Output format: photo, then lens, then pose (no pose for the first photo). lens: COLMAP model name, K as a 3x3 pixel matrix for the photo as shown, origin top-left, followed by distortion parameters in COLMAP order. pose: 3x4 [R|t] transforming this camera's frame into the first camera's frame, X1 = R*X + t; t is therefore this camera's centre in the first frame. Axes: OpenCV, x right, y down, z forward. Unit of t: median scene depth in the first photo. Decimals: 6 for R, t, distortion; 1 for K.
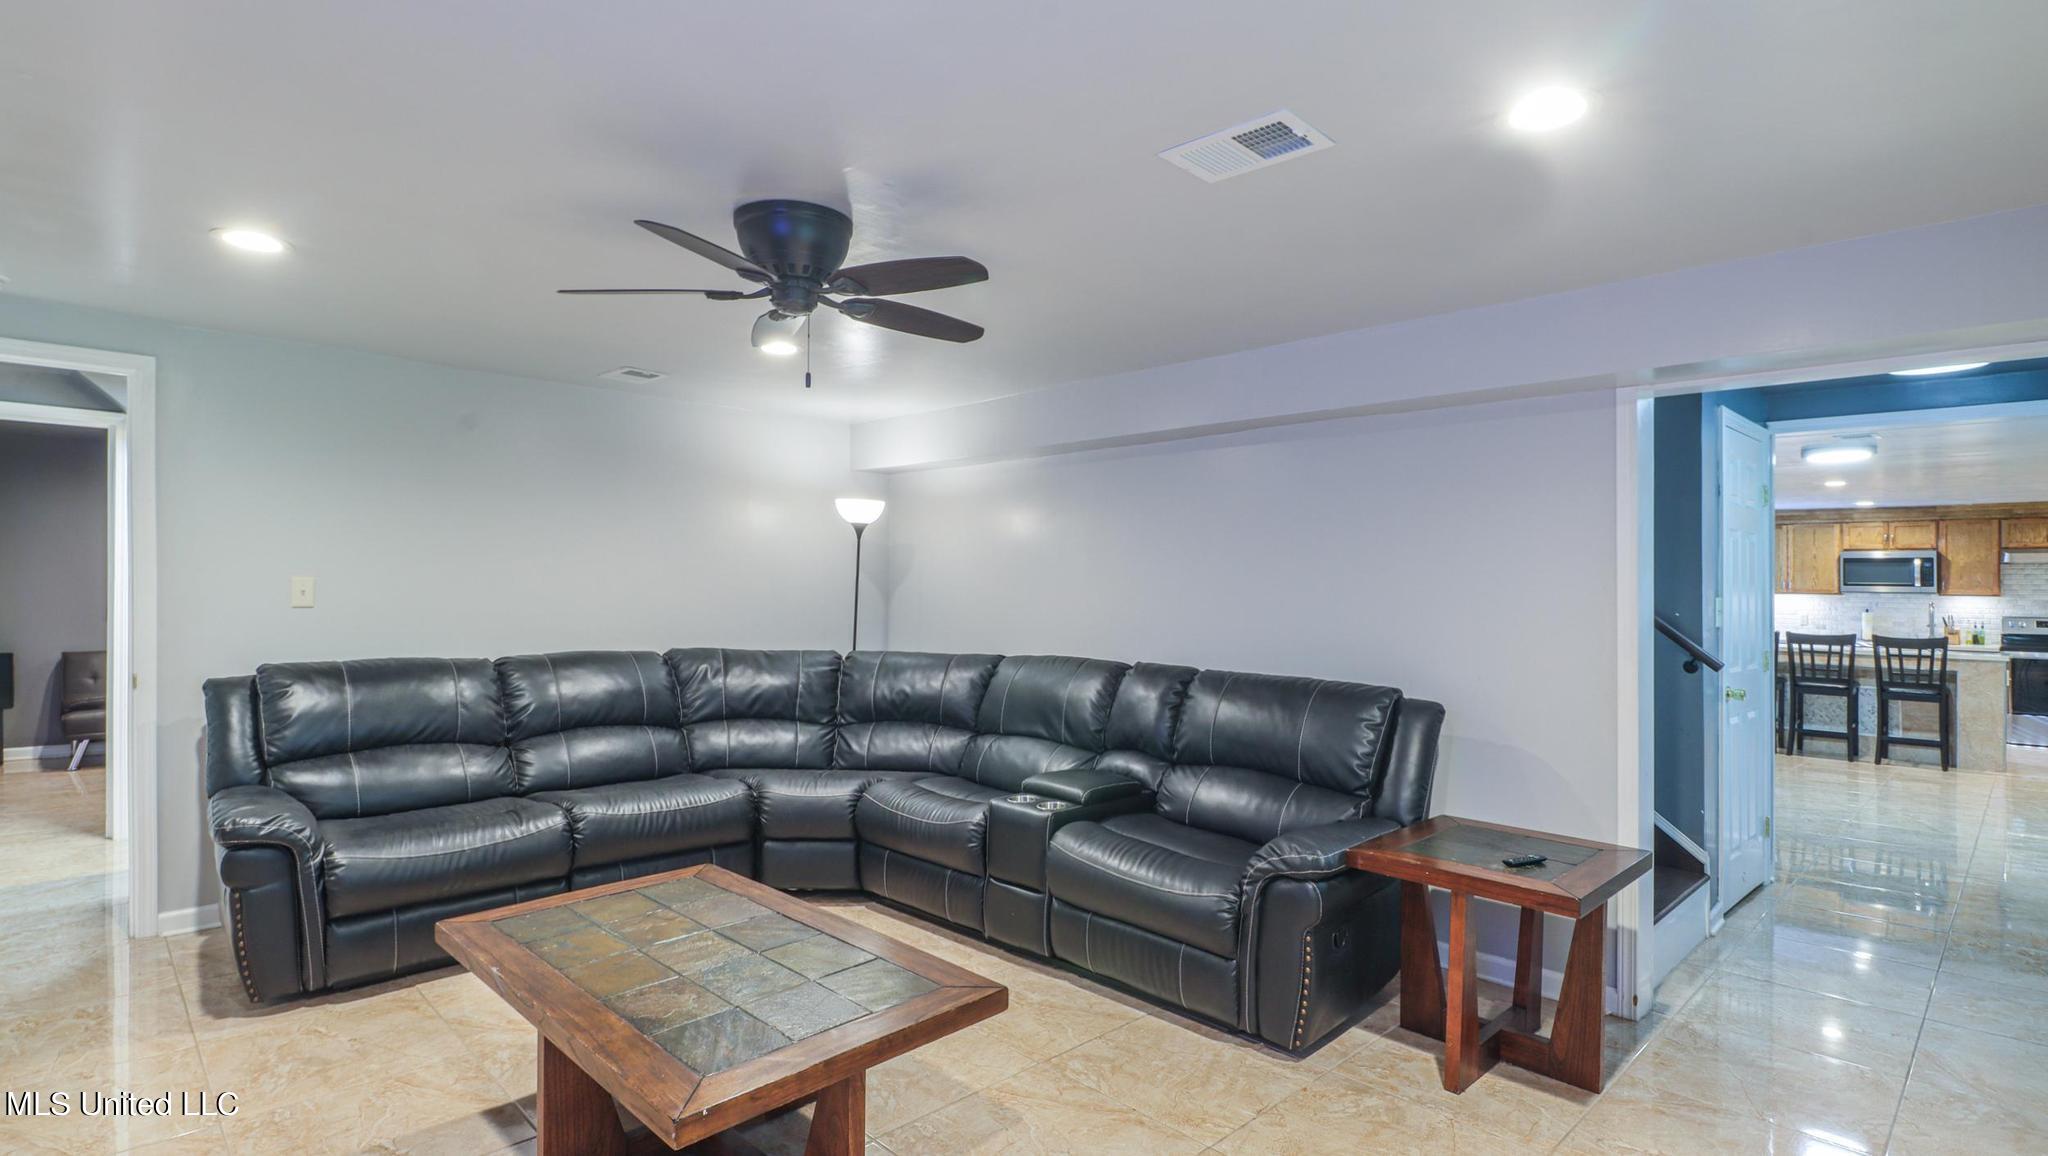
lens RADIAL K [[1013.9, 0, 1021.4], [0, 1013.9, 584.1], [0, 0, 1]] dist [-0.017482, -0.000203]
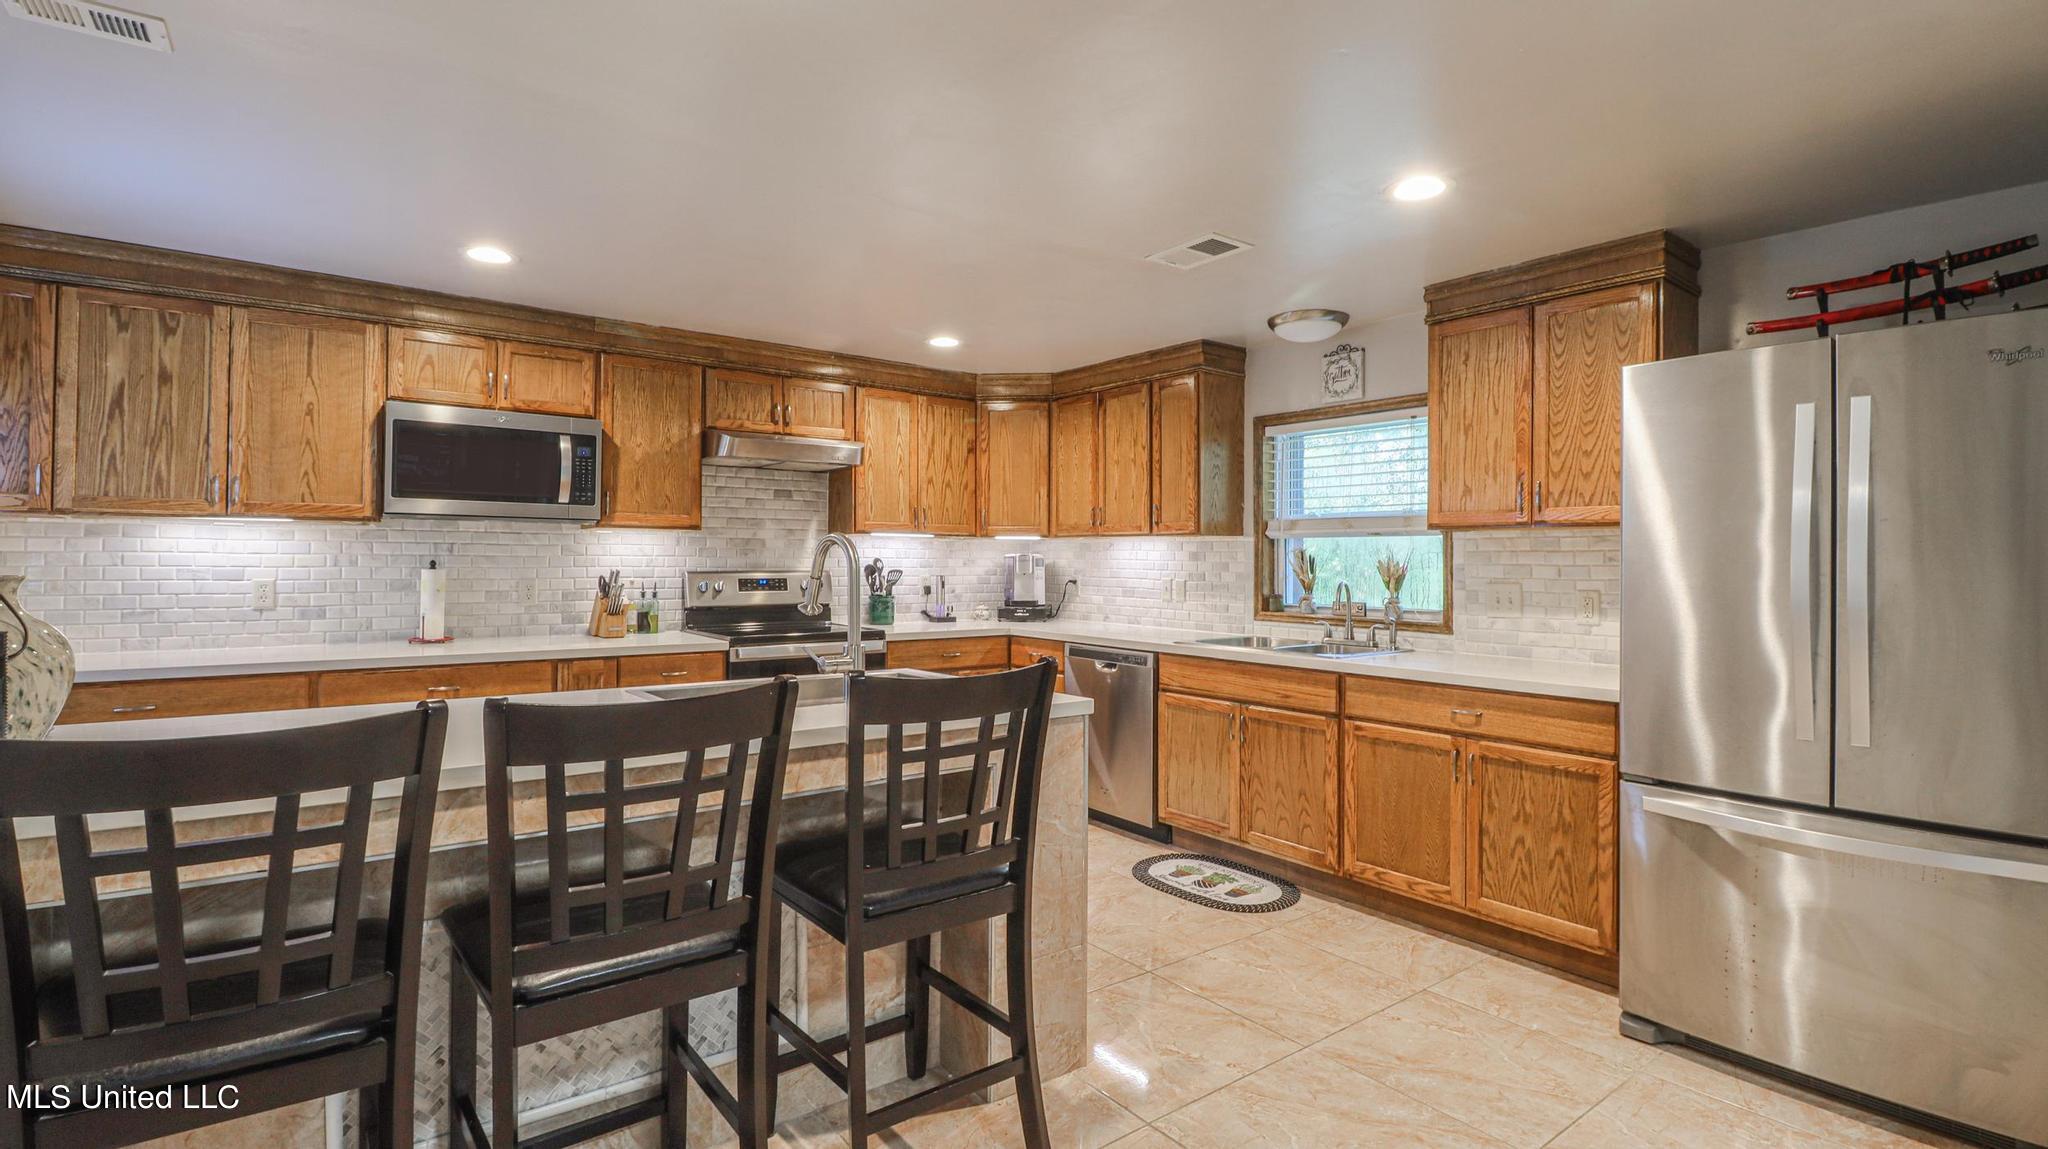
lens RADIAL K [[952.2, 0, 1012.5], [0, 952.2, 558.1], [0, 0, 1]] dist [-0.003697, -0.005458]
pose [[0.129812, -0.009021, 0.991498, 0.532838], [-0.007426, 0.999922, 0.010069, 0.019514], [-0.991511, -0.008670, 0.129735, 0.767259]]
